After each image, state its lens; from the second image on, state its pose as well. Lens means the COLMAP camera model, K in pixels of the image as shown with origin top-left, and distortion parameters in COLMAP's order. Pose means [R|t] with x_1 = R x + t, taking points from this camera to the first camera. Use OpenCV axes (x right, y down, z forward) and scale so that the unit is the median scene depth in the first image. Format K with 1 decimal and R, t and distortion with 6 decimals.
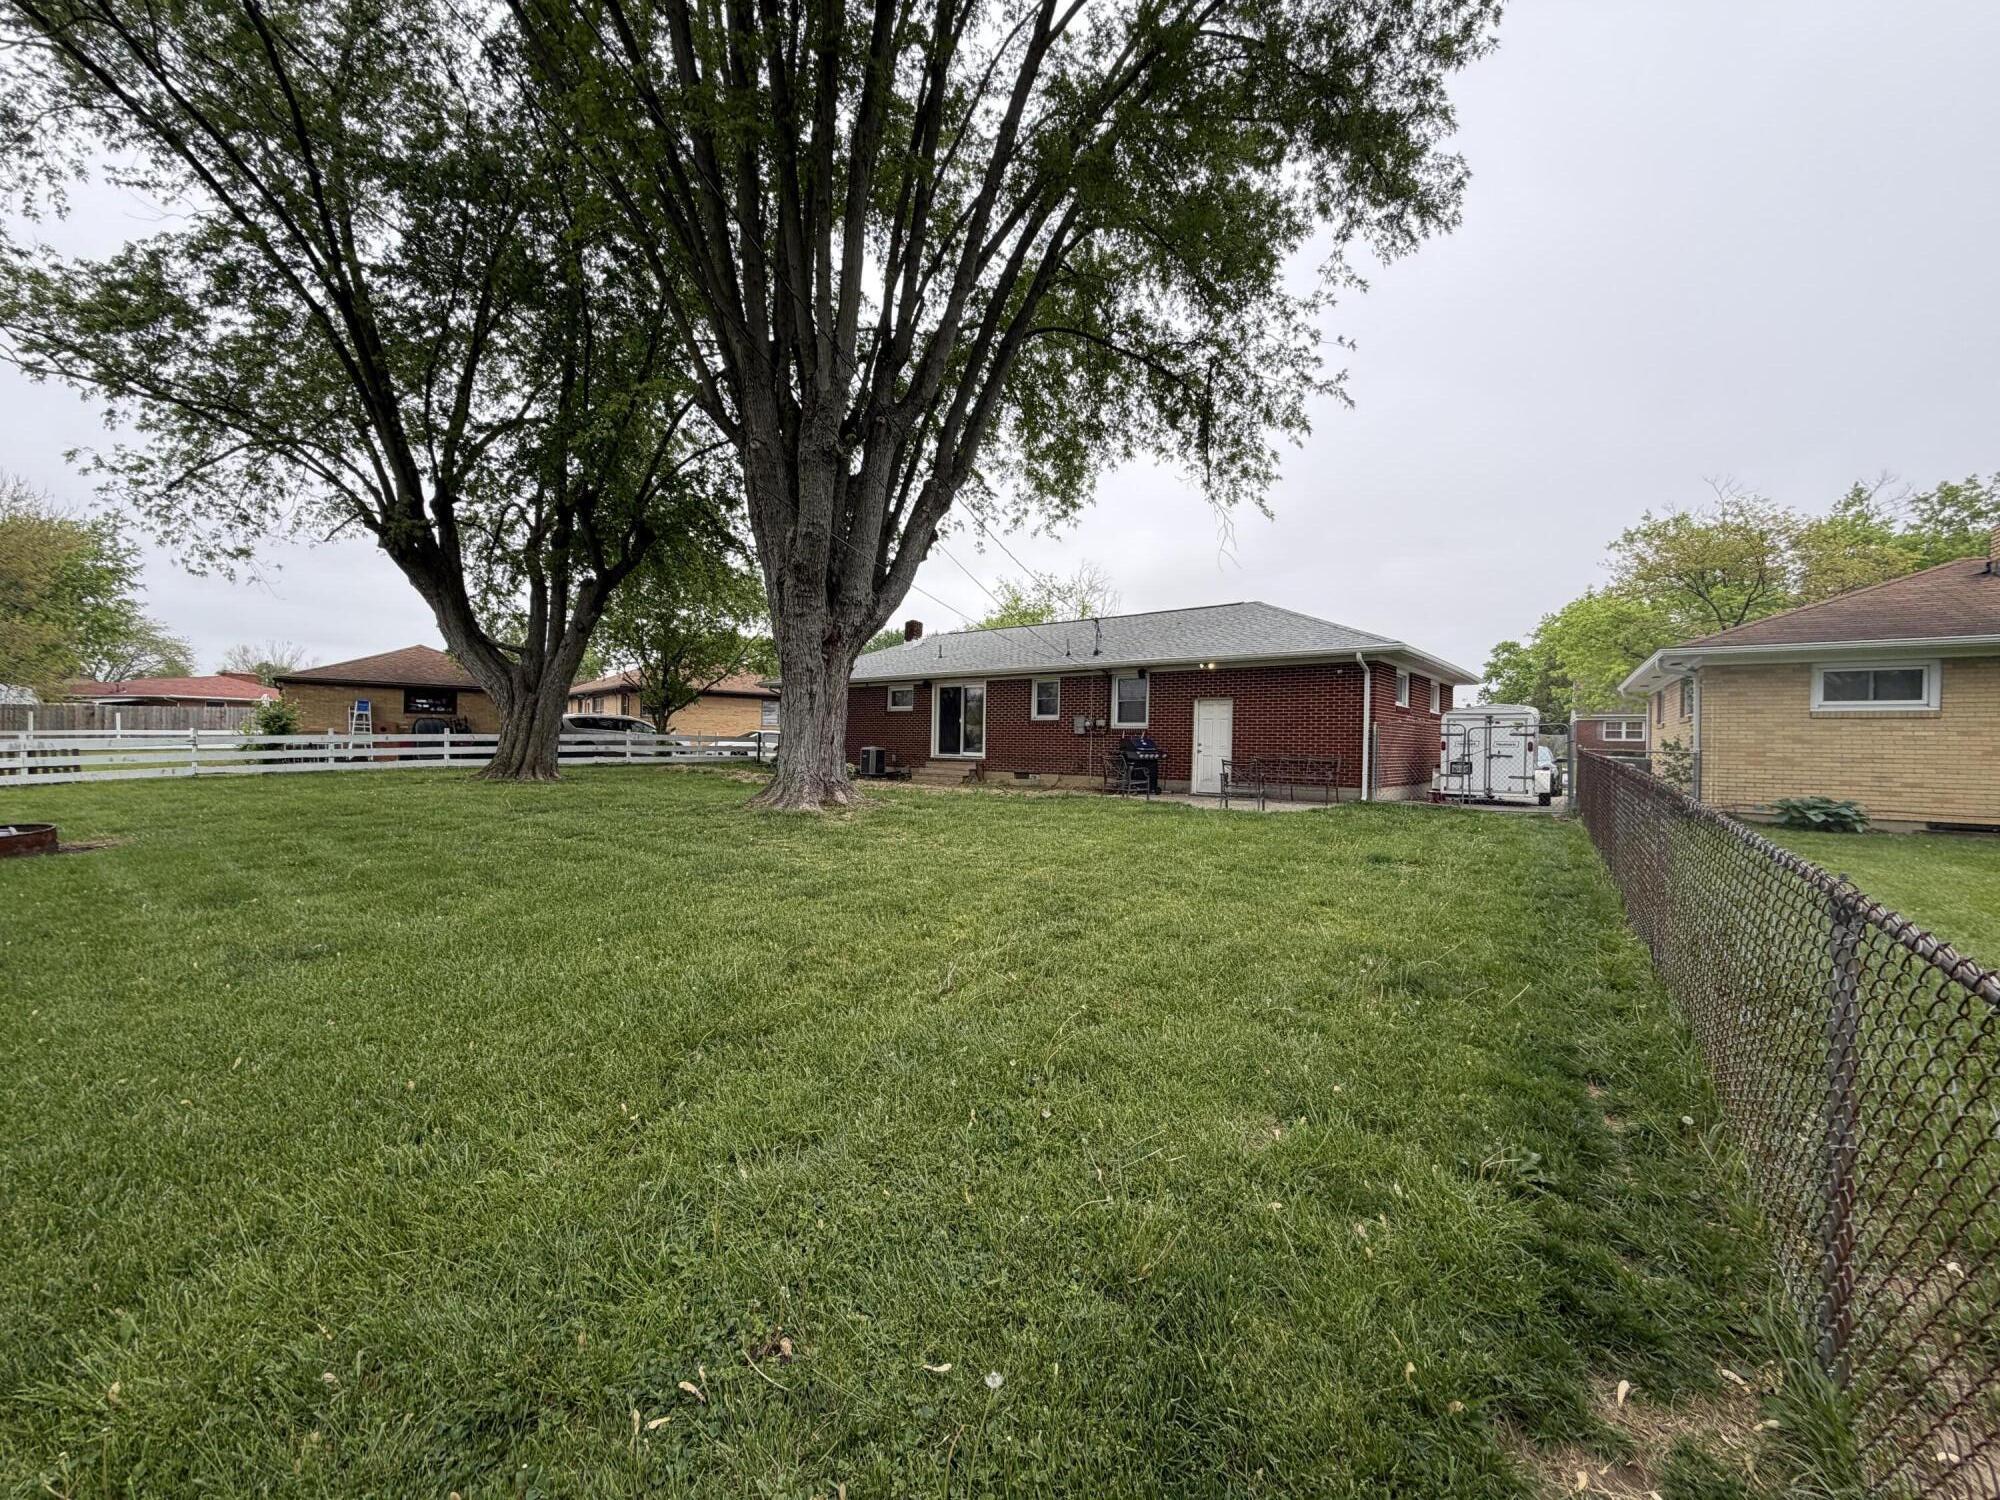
lens RADIAL K [[795.0, 0, 999.4], [0, 795.0, 750.1], [0, 0, 1]] dist [0.001148, -0.000182]
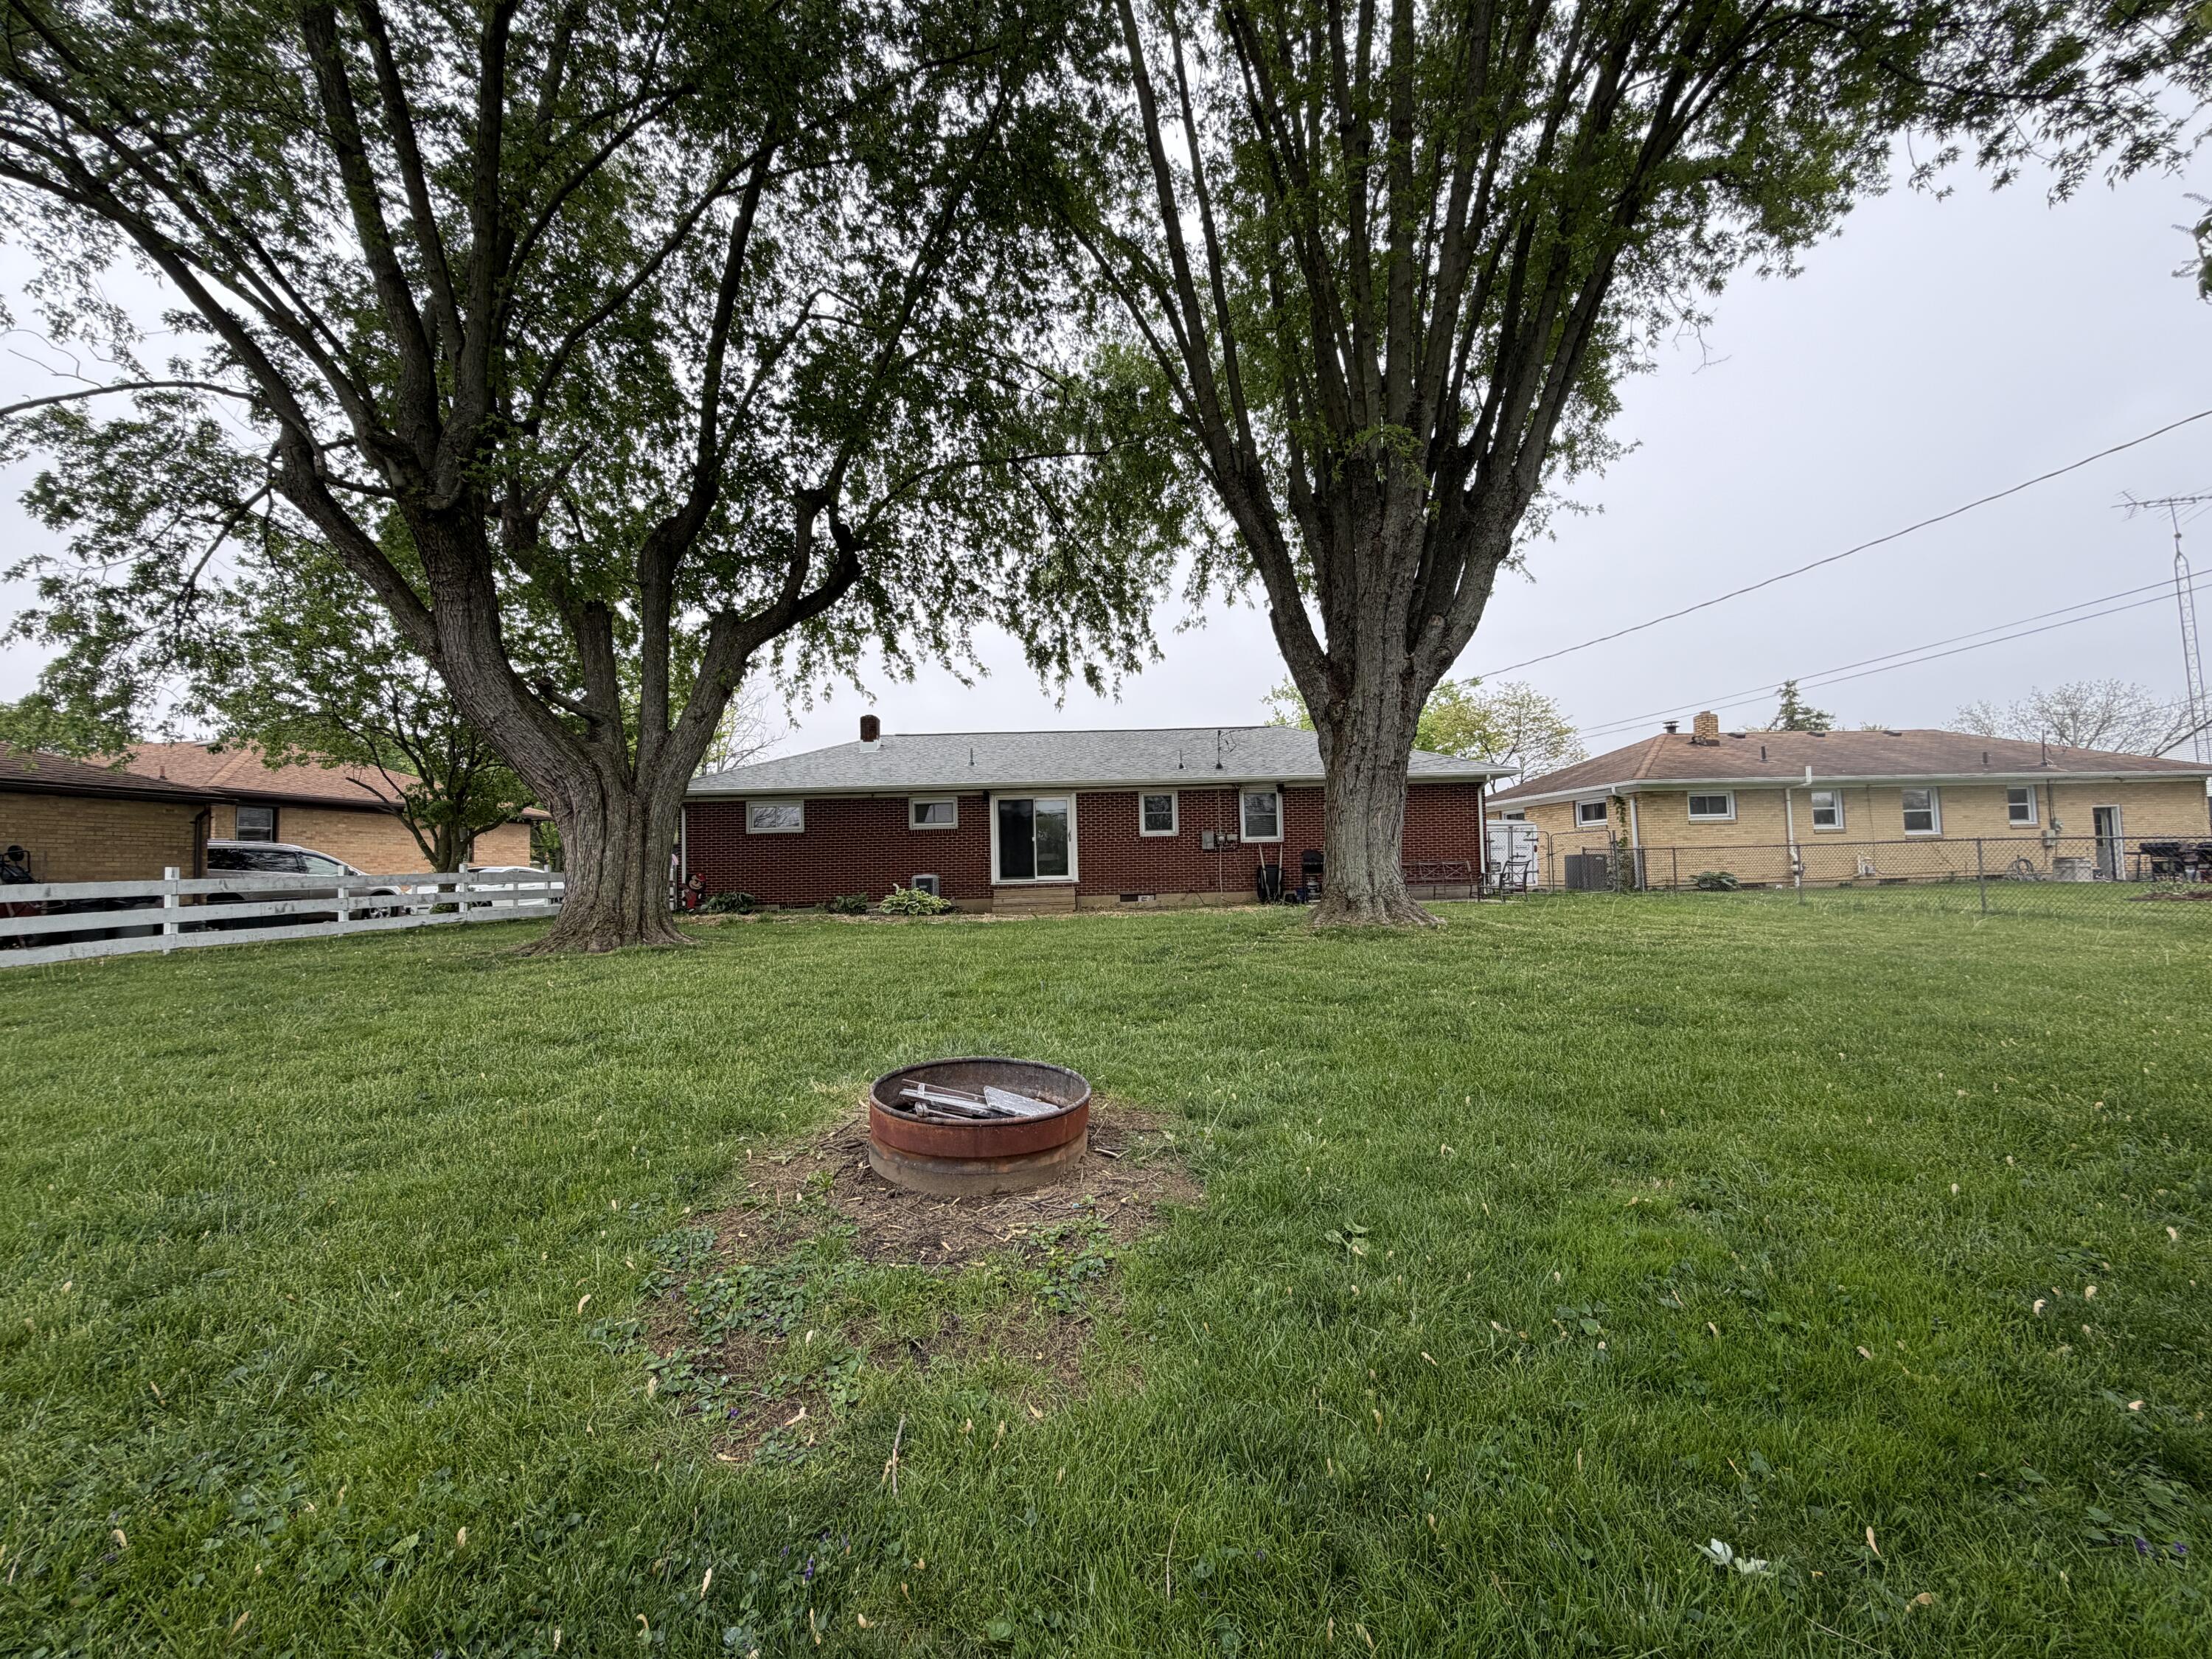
lens RADIAL K [[879.3, 0, 1108.4], [0, 879.3, 830.6], [0, 0, 1]] dist [0.001148, -0.000182]
pose [[0.741583, -0.005005, 0.670843, -0.659104], [0.045894, 0.998008, -0.043287, -0.001421], [-0.669290, 0.062889, 0.740335, 0.259456]]
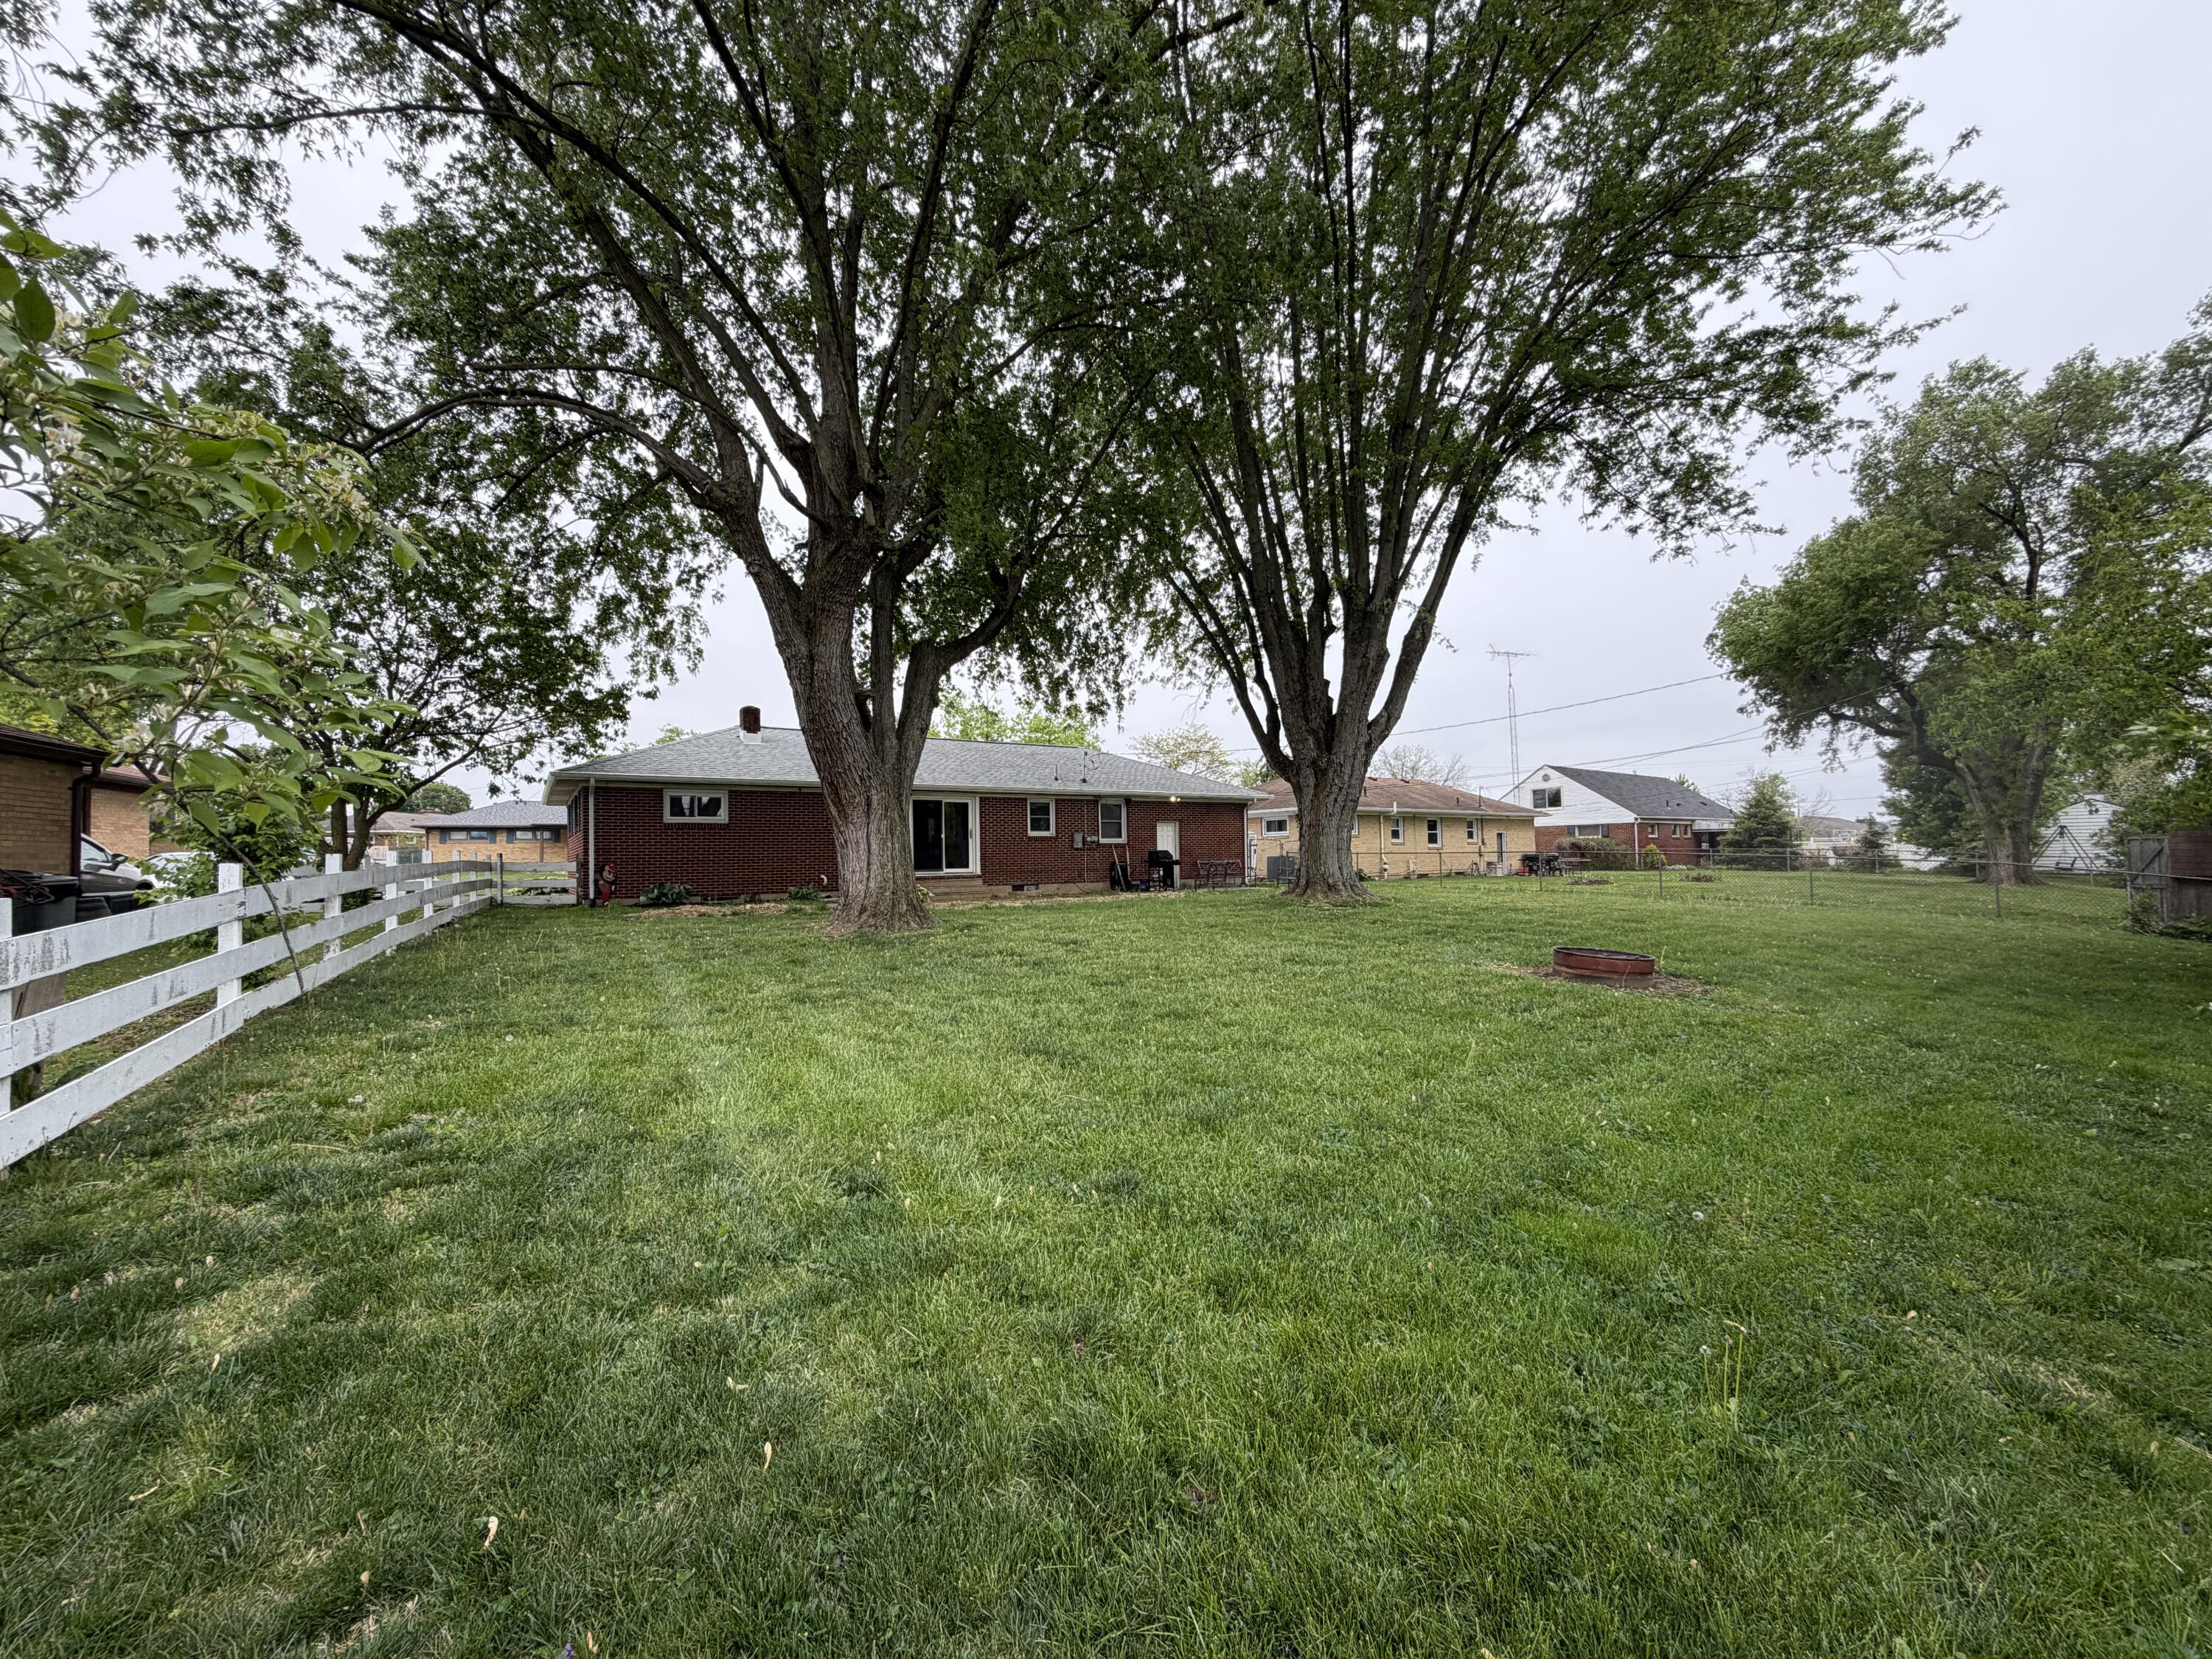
lens RADIAL K [[879.3, 0, 1102.5], [0, 879.3, 832.3], [0, 0, 1]] dist [0.001148, -0.000182]
pose [[0.285310, 0.011211, 0.958370, -1.075690], [0.036590, 0.999075, -0.022580, -0.010893], [-0.957737, 0.041509, 0.284636, 0.538740]]
